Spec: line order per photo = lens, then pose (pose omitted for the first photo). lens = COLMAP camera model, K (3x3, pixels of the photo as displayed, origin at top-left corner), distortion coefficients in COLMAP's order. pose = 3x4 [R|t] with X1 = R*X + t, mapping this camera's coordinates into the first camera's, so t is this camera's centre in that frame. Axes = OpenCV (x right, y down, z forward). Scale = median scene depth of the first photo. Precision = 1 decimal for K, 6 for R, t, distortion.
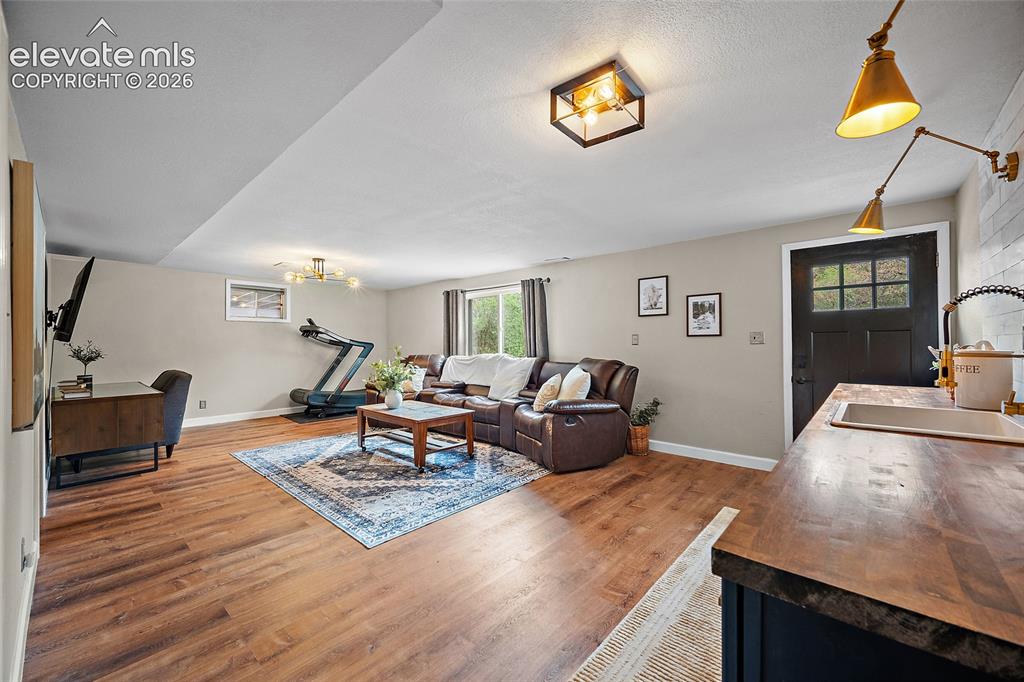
lens RADIAL K [[410.1, 0, 512.9], [0, 410.1, 343.8], [0, 0, 1]] dist [0.001516, -0.000647]
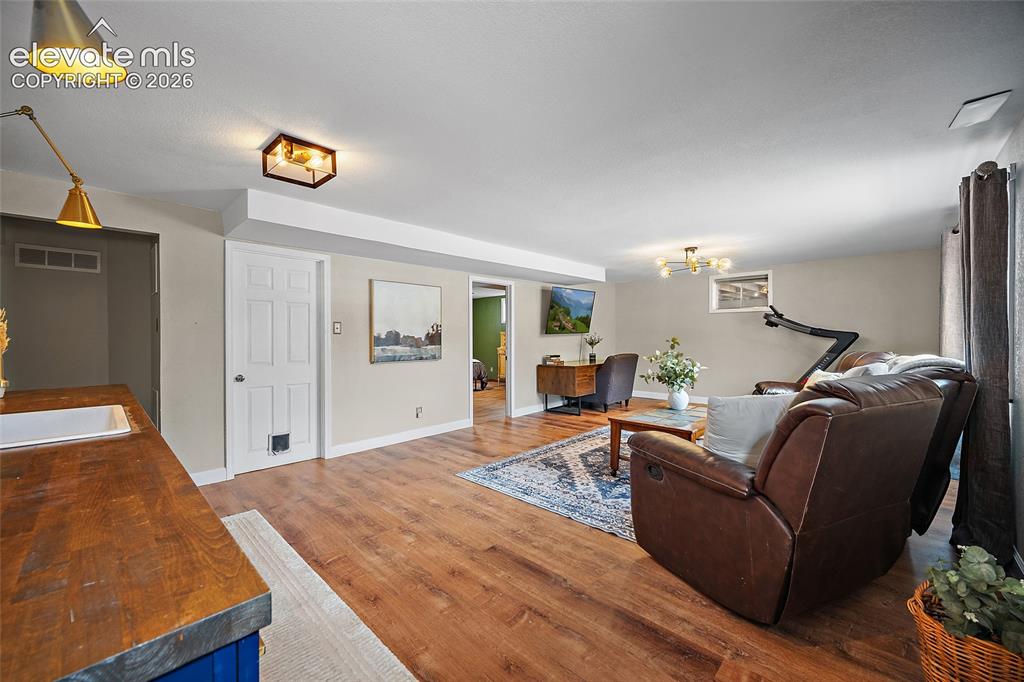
lens RADIAL K [[410.1, 0, 512.9], [0, 410.1, 343.8], [0, 0, 1]] dist [0.001516, -0.000647]
pose [[-0.054082, 0.026354, -0.998189, 0.790186], [0.006891, 0.999638, 0.026019, -0.011665], [0.998513, -0.005471, -0.054244, 0.916735]]
